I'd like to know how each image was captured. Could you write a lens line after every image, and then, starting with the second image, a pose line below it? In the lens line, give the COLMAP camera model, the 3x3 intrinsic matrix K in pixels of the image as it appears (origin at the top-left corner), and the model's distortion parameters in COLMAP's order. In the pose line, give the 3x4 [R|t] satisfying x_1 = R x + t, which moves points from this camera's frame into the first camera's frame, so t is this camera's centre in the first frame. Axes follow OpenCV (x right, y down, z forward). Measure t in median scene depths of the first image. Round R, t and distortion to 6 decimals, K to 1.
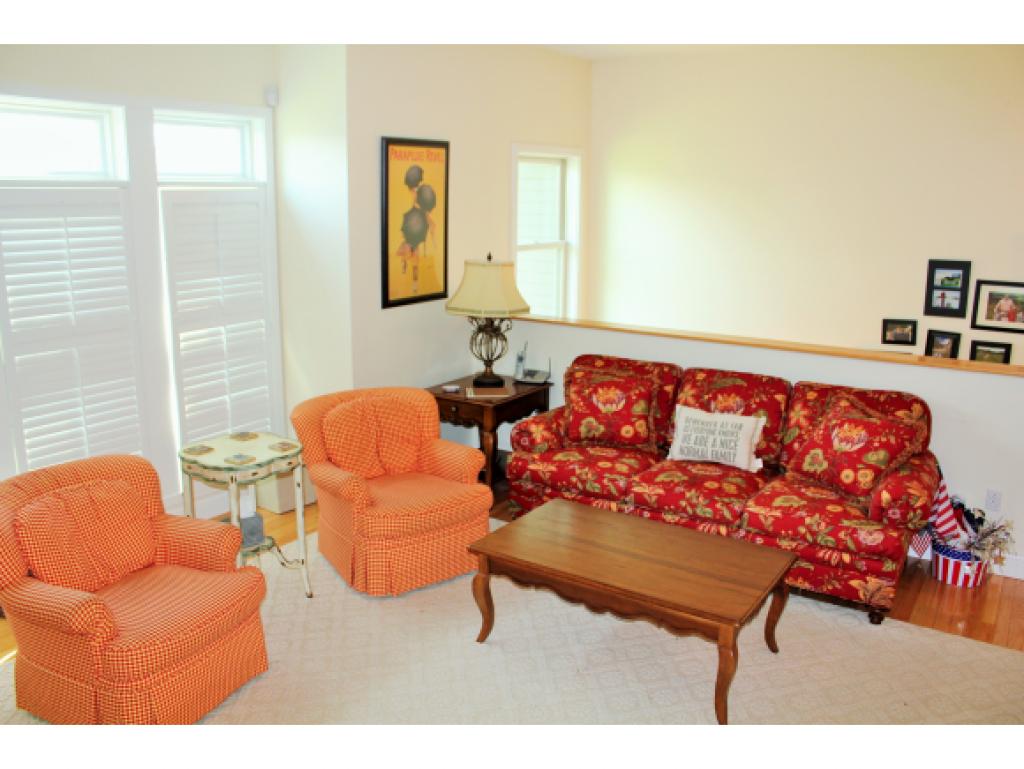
lens RADIAL K [[850.5, 0, 512.0], [0, 850.5, 384.5], [0, 0, 1]] dist [-0.176450, 0.148983]
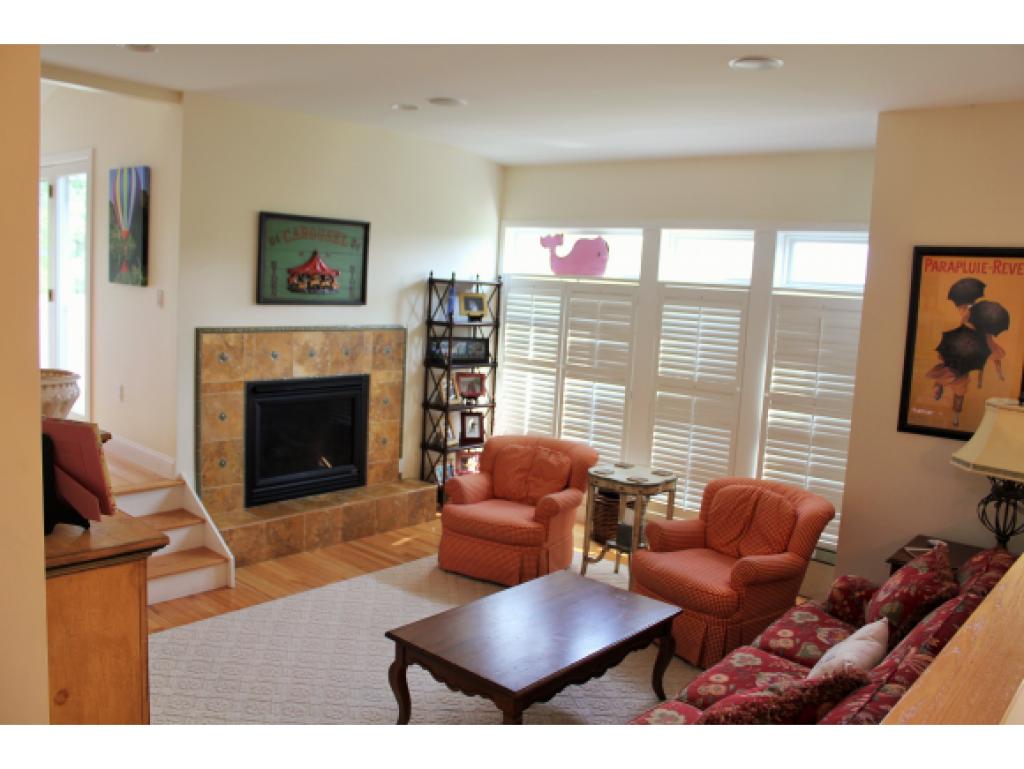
lens RADIAL K [[850.5, 0, 512.0], [0, 850.5, 384.5], [0, 0, 1]] dist [-0.176450, 0.148983]
pose [[-0.129501, 0.101195, -0.986402, 0.784058], [-0.270844, 0.953341, 0.133362, -0.143567], [0.953873, 0.284431, -0.096051, 0.672817]]
